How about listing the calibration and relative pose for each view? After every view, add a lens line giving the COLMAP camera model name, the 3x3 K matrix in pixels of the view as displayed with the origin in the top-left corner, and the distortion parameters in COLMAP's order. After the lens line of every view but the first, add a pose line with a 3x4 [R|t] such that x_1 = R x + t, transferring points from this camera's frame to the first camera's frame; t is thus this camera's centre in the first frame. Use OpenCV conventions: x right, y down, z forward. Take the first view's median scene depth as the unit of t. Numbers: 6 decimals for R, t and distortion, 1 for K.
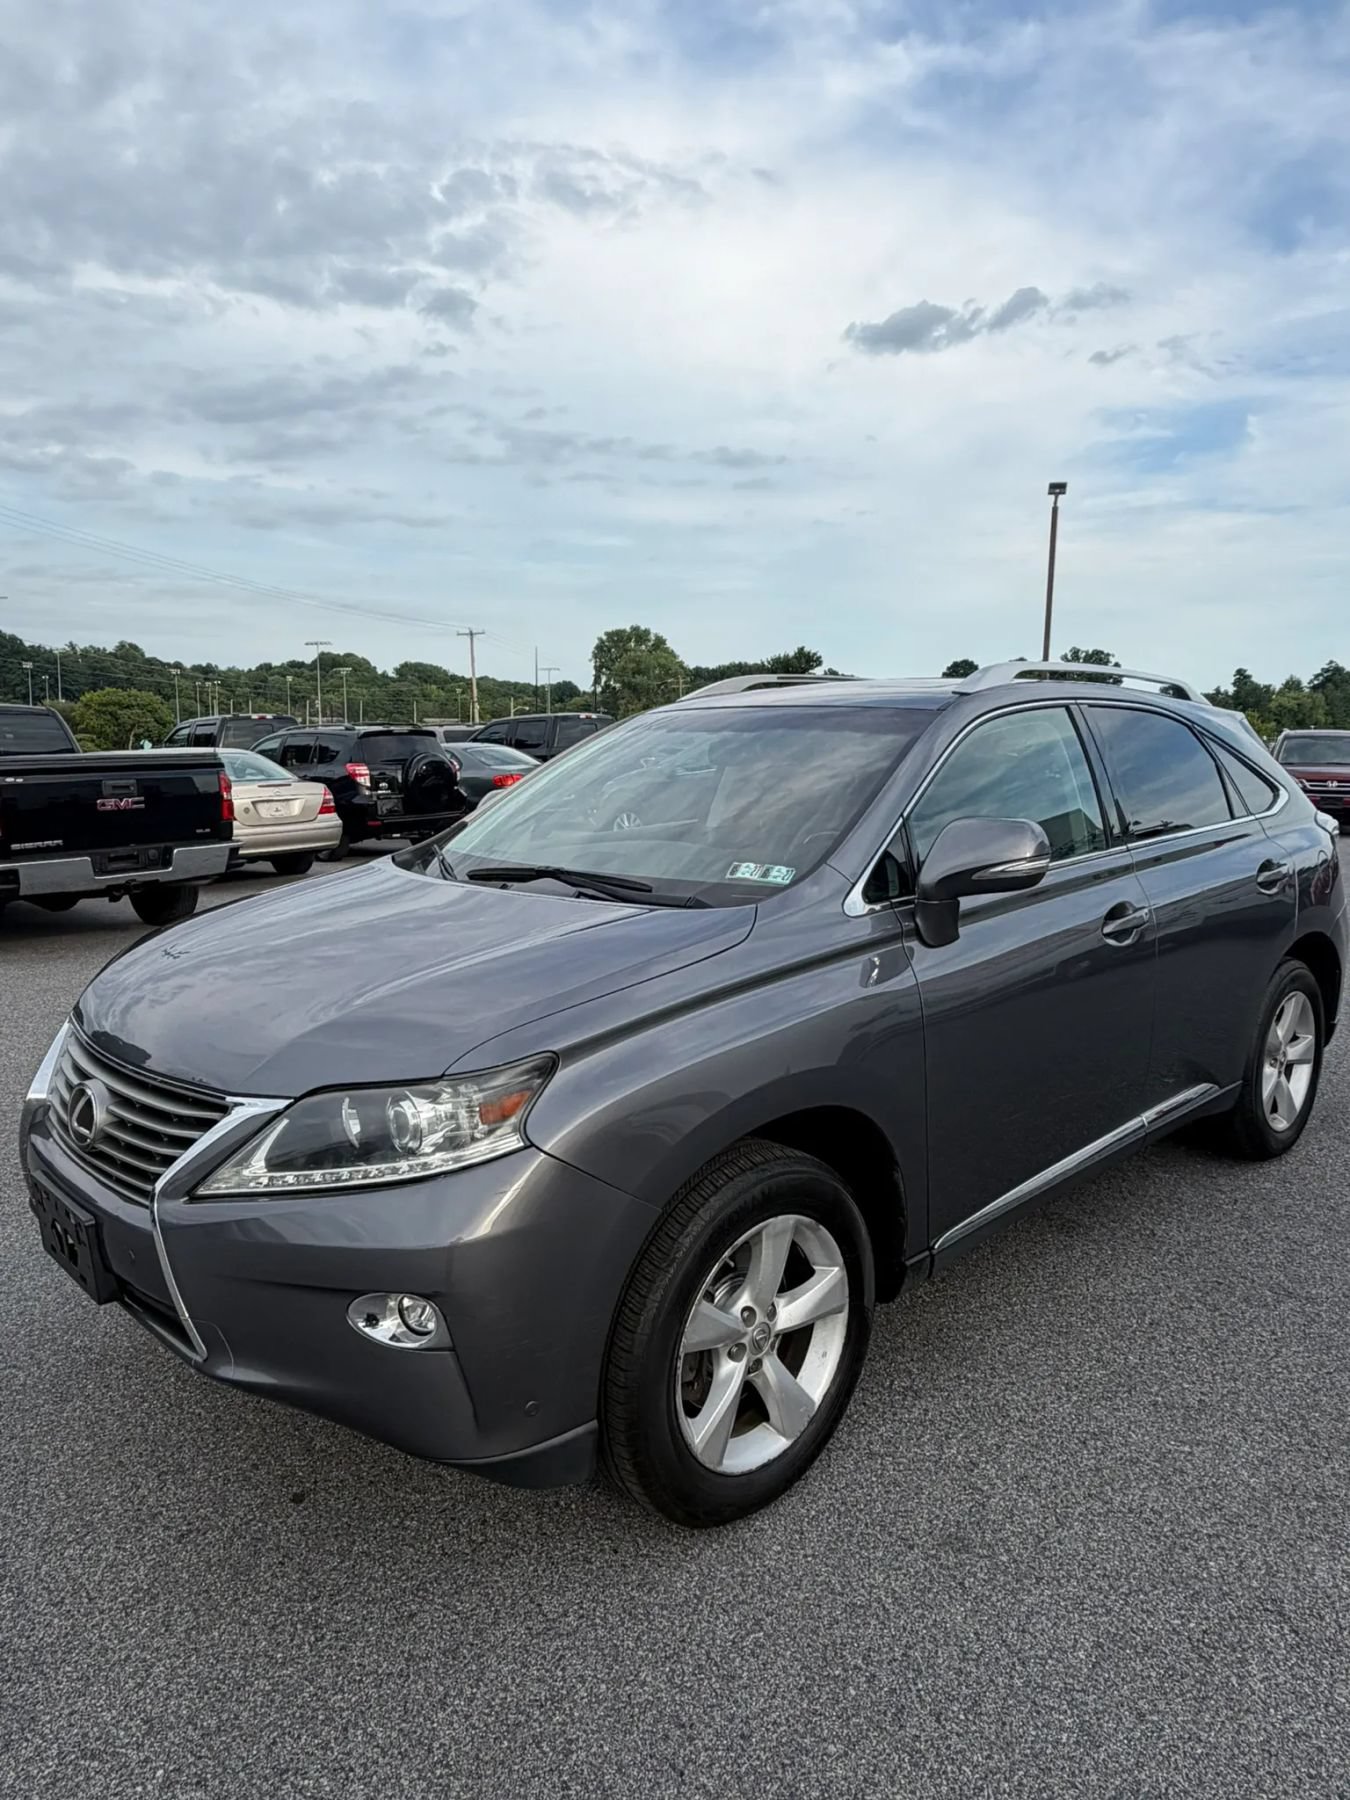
lens RADIAL K [[1177.5, 0, 668.9], [0, 1177.5, 890.1], [0, 0, 1]] dist [0.000908, 0.001066]
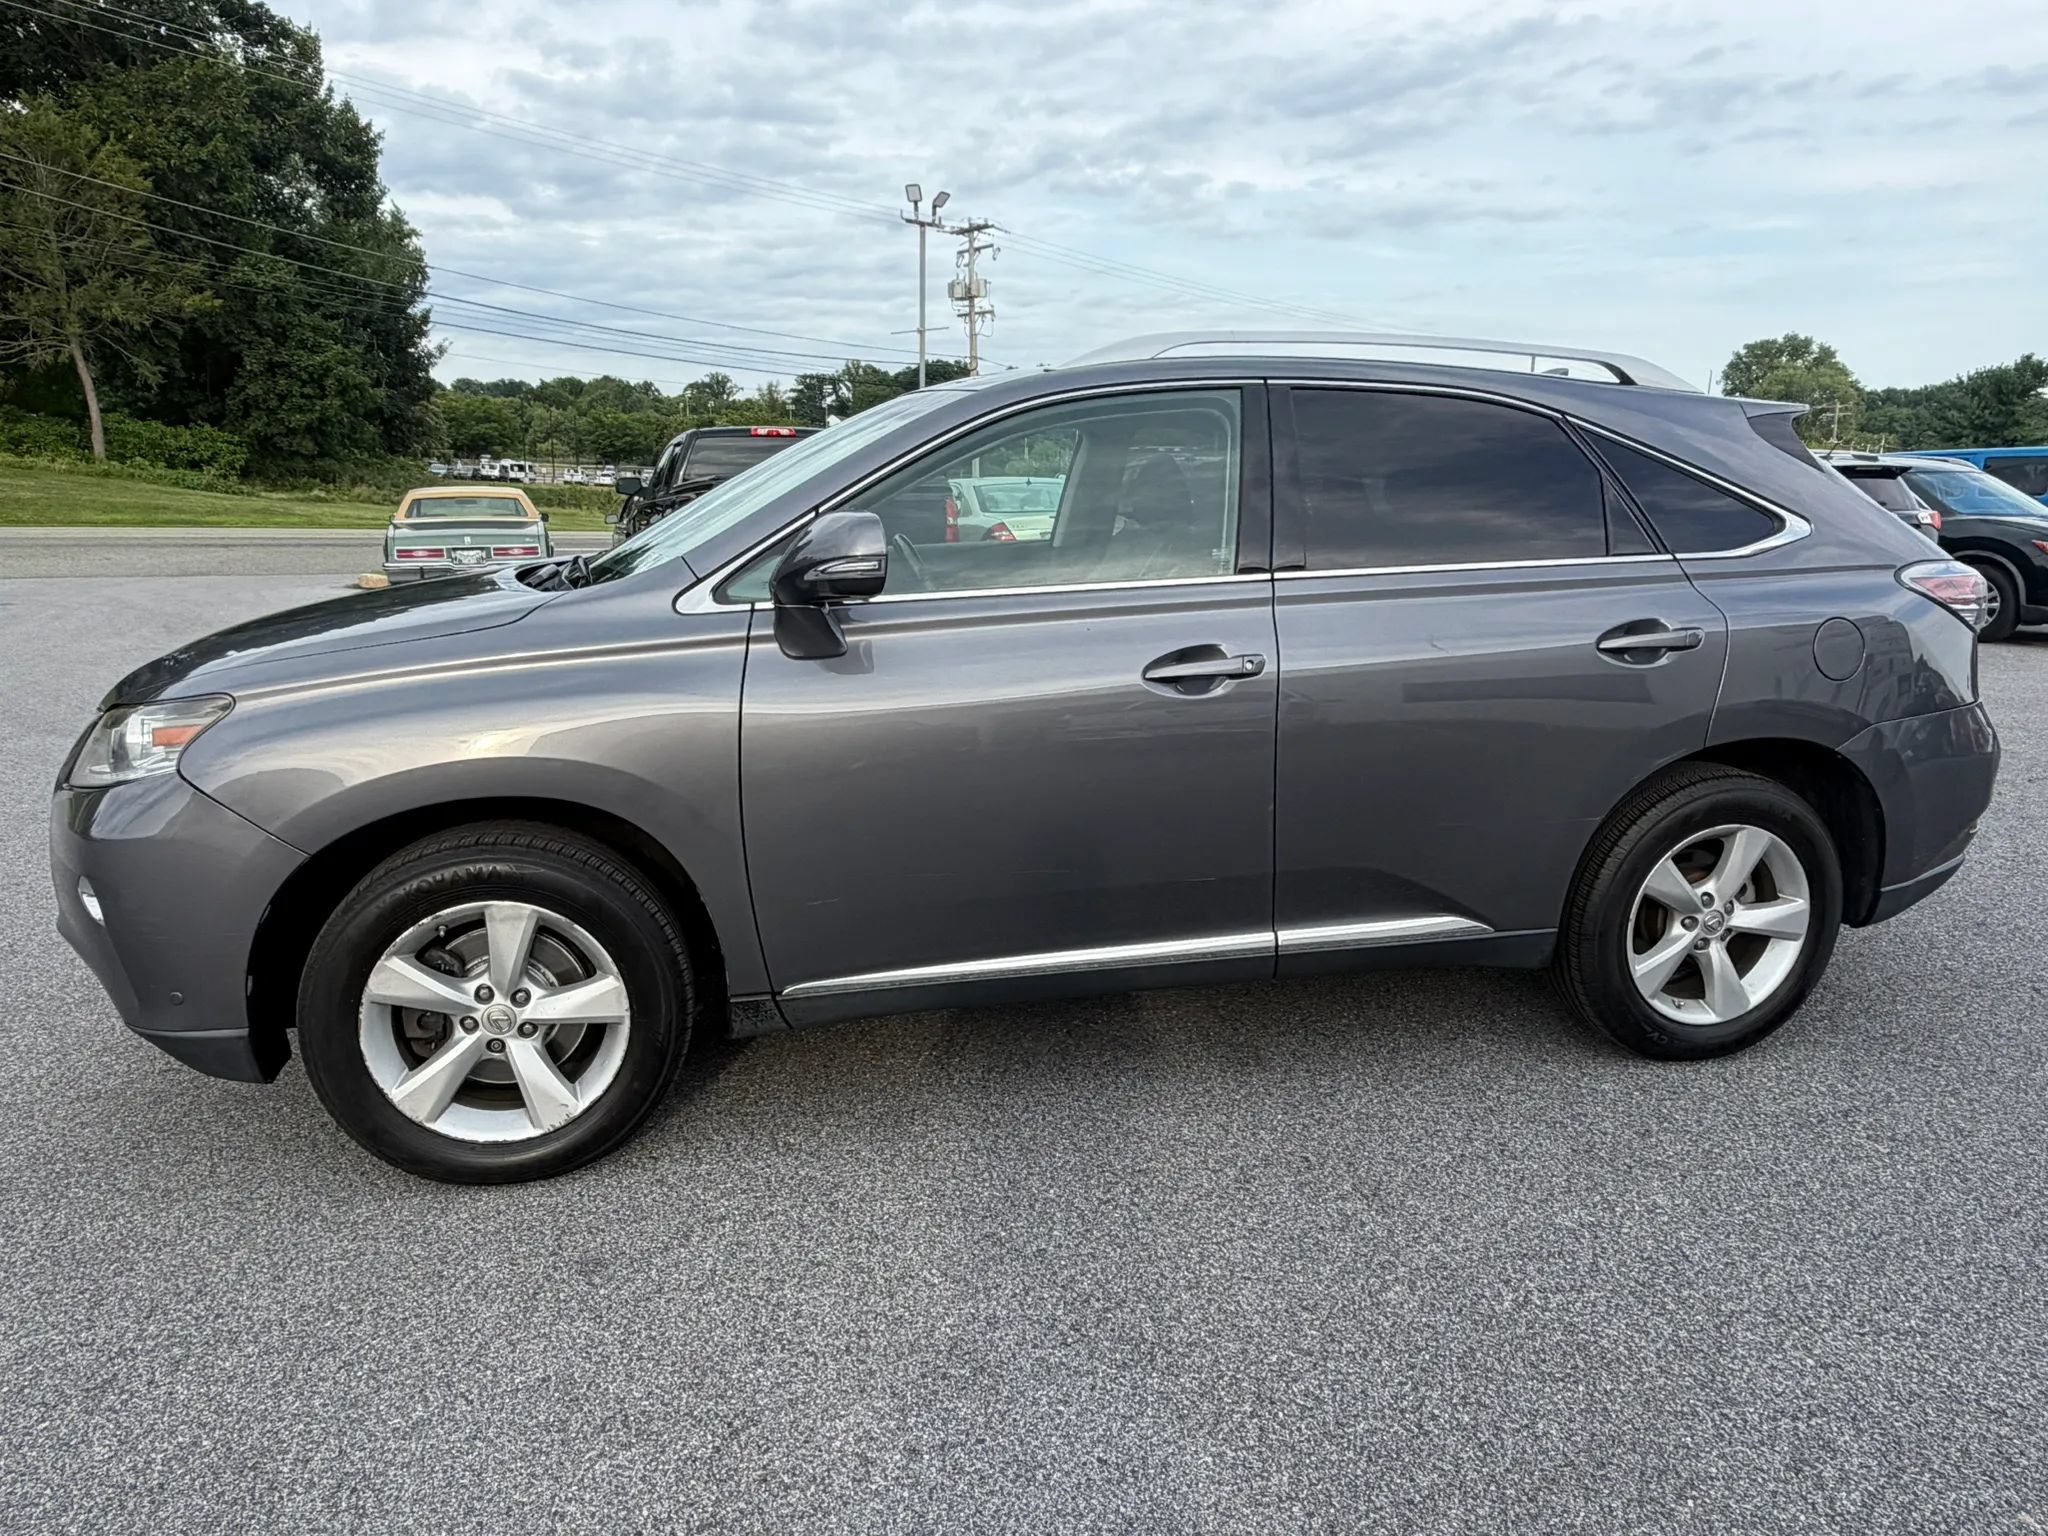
lens RADIAL K [[1339.8, 0, 1019.1], [0, 1339.8, 765.8], [0, 0, 1]] dist [0.000908, 0.001066]
pose [[0.856808, 0.121385, -0.501144, 0.198596], [-0.080421, 0.991461, 0.102651, 0.002674], [0.509325, -0.047650, 0.859254, 0.050724]]
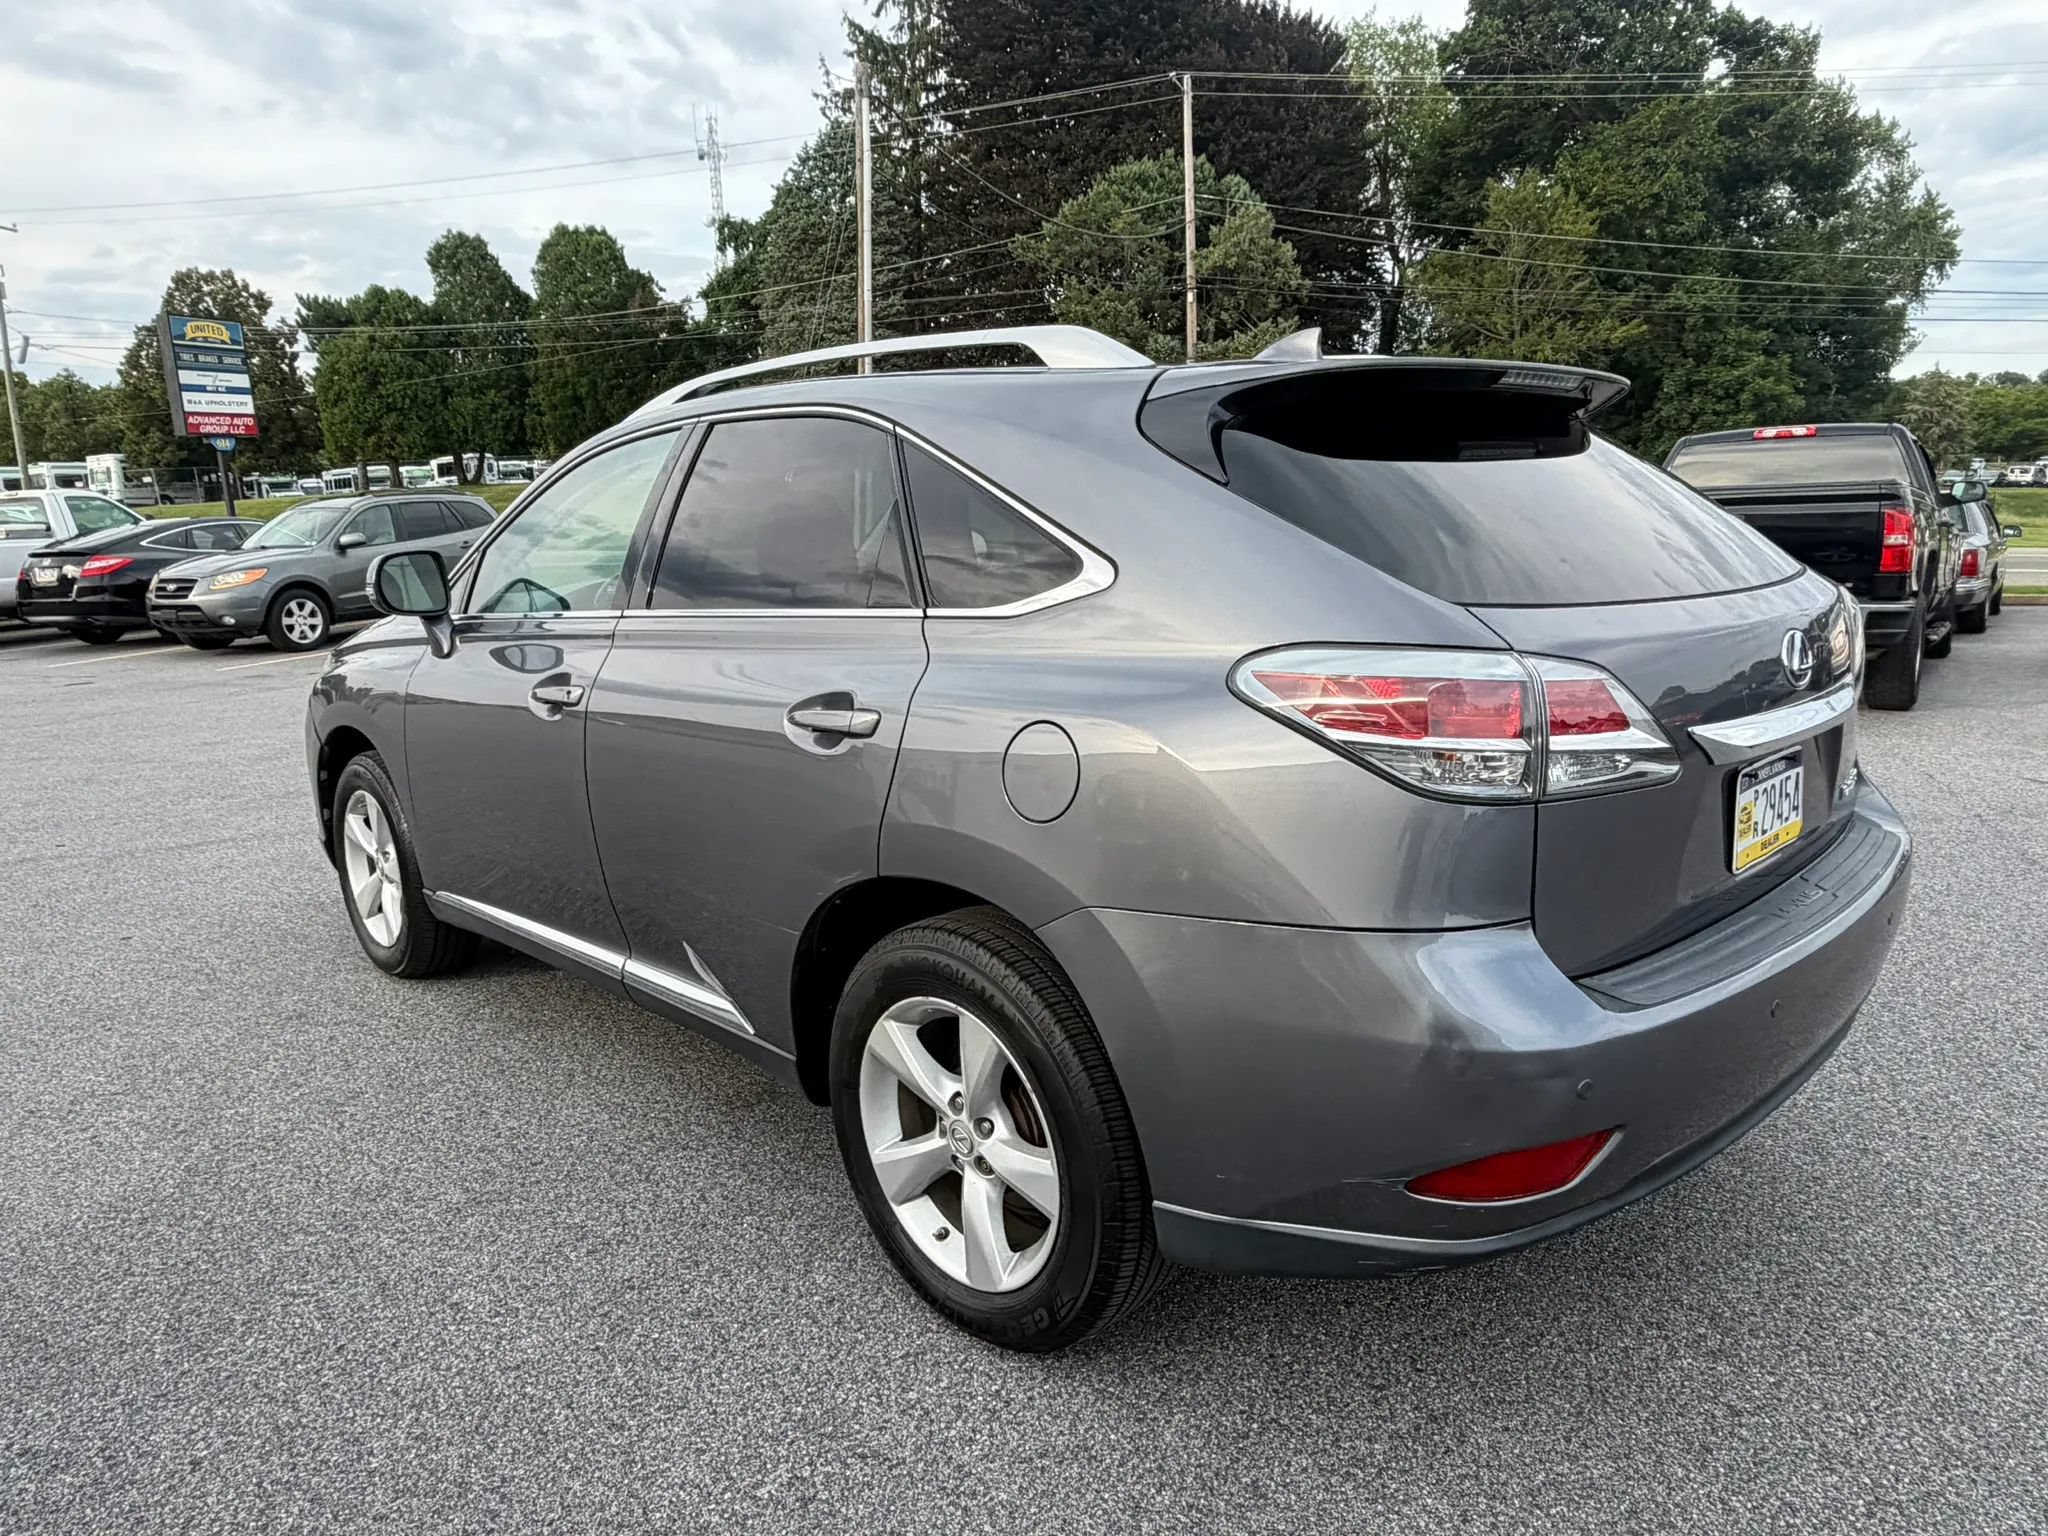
lens RADIAL K [[1339.8, 0, 1001.0], [0, 1339.8, 784.7], [0, 0, 1]] dist [0.000908, 0.001066]
pose [[-0.003704, 0.207880, -0.978147, 0.364286], [-0.101488, 0.973025, 0.207176, -0.038337], [0.994830, 0.100038, 0.017493, 0.356483]]
